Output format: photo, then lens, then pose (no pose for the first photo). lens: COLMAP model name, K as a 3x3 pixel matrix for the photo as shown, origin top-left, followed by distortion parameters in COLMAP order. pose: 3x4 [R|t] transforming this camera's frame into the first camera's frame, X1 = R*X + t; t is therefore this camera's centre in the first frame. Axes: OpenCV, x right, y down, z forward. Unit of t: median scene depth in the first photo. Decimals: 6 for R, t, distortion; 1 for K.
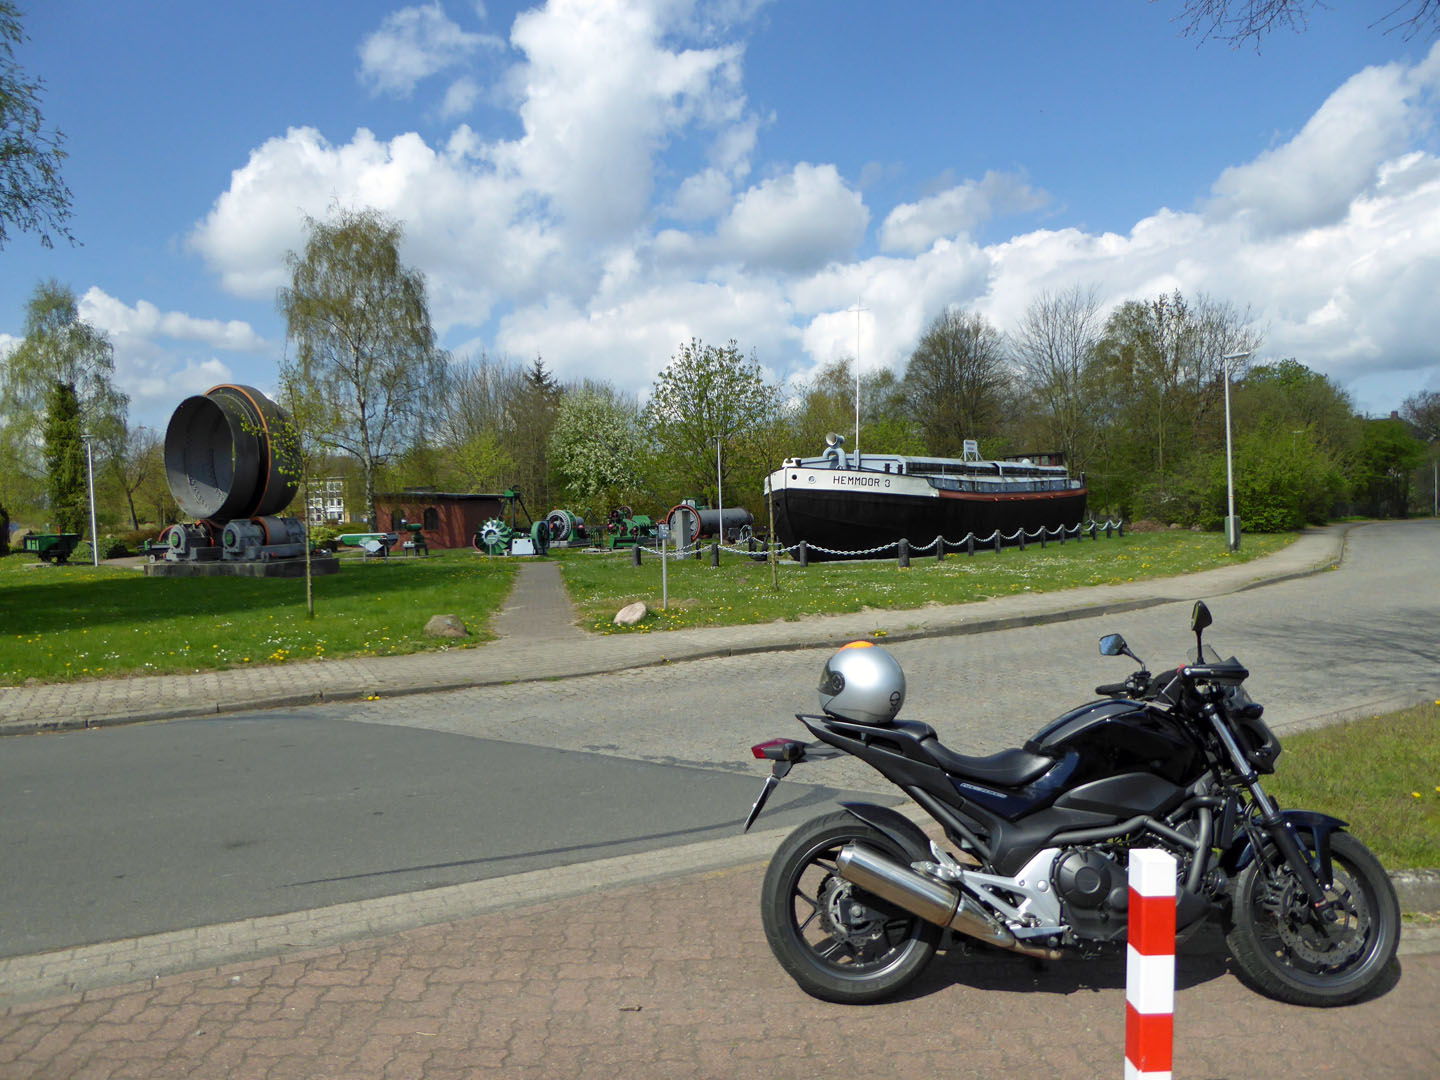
lens RADIAL K [[1027.8, 0, 720.0], [0, 1027.8, 540.0], [0, 0, 1]] dist [0.010159, 0.002474]
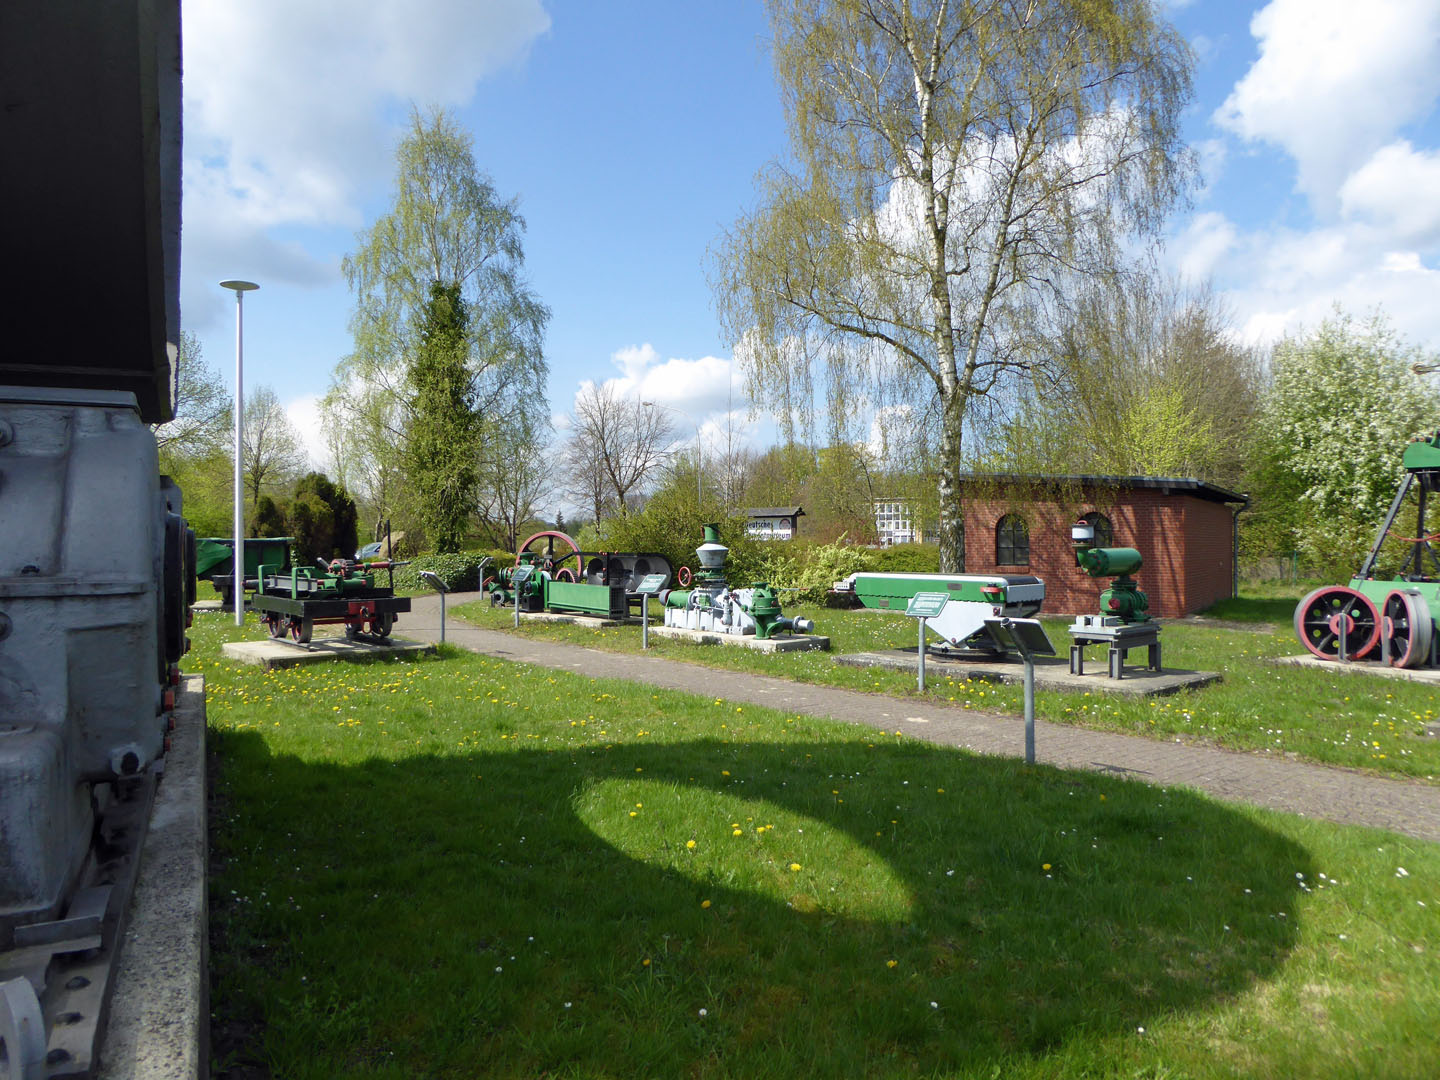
lens RADIAL K [[1045.0, 0, 717.9], [0, 1045.0, 522.8], [0, 0, 1]] dist [-0.030686, 0.000163]
pose [[0.859157, 0.031172, -0.510762, -0.324889], [-0.055130, 0.997972, -0.031828, -0.010610], [0.508733, 0.055503, 0.859133, 0.944181]]
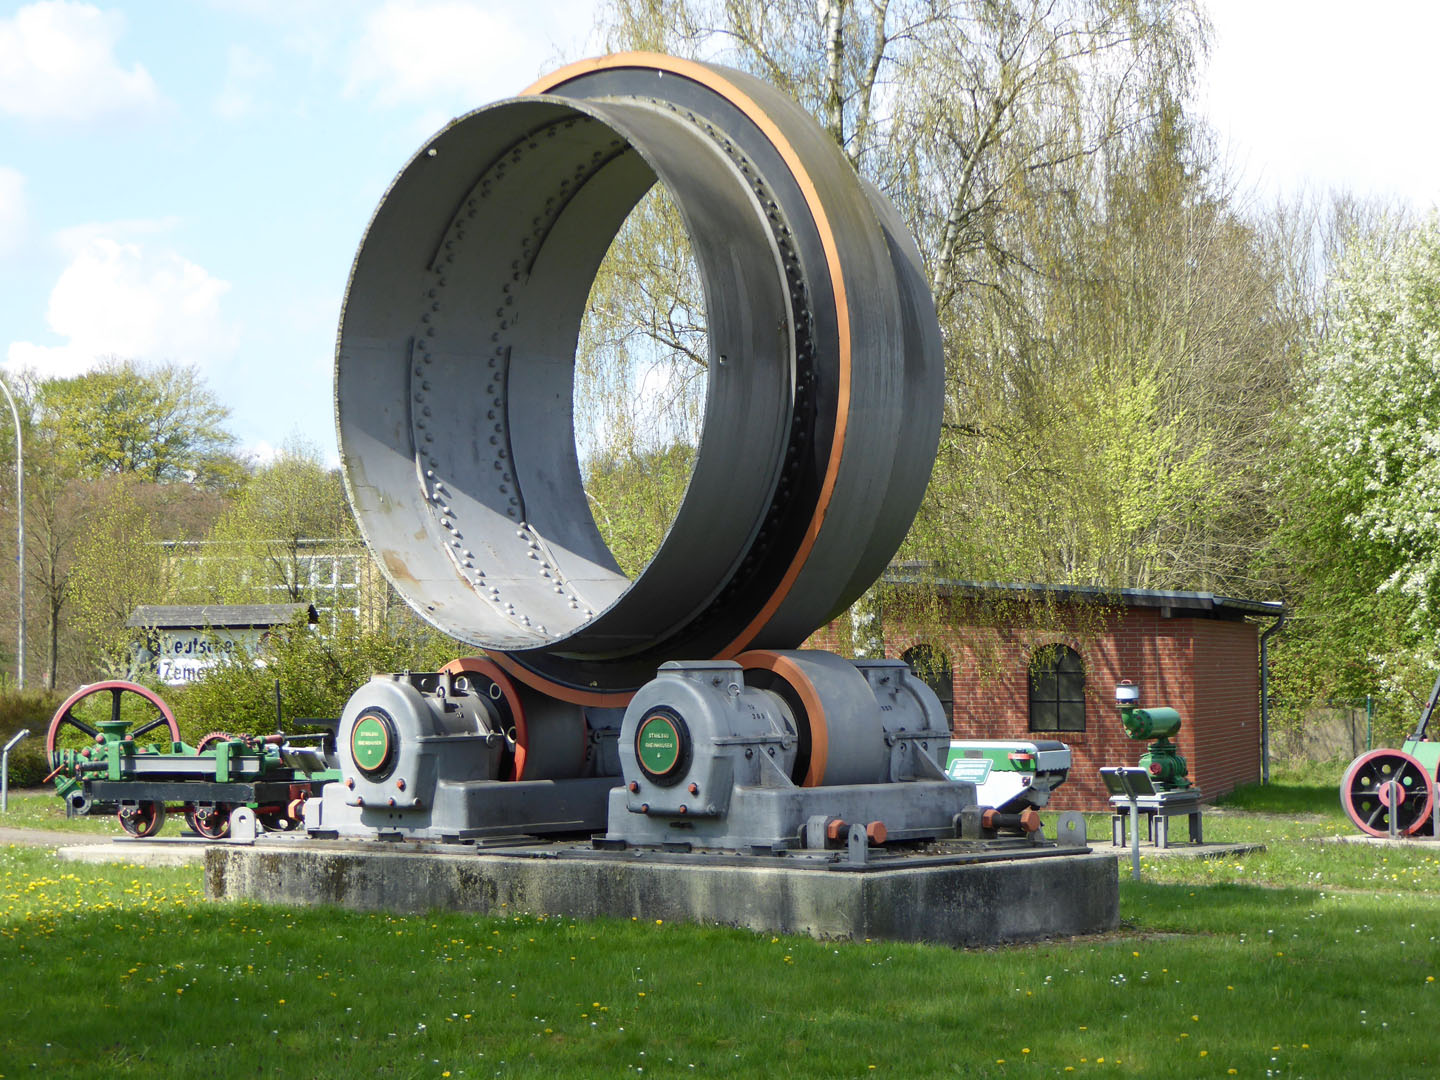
lens RADIAL K [[3467.0, 0, 720.0], [0, 3467.0, 540.0], [0, 0, 1]] dist [0.251304, -0.143686]
pose [[0.975295, 0.022764, -0.219731, -0.286964], [-0.037988, 0.997142, -0.065308, 0.002153], [0.217616, 0.072042, 0.973372, 0.275636]]
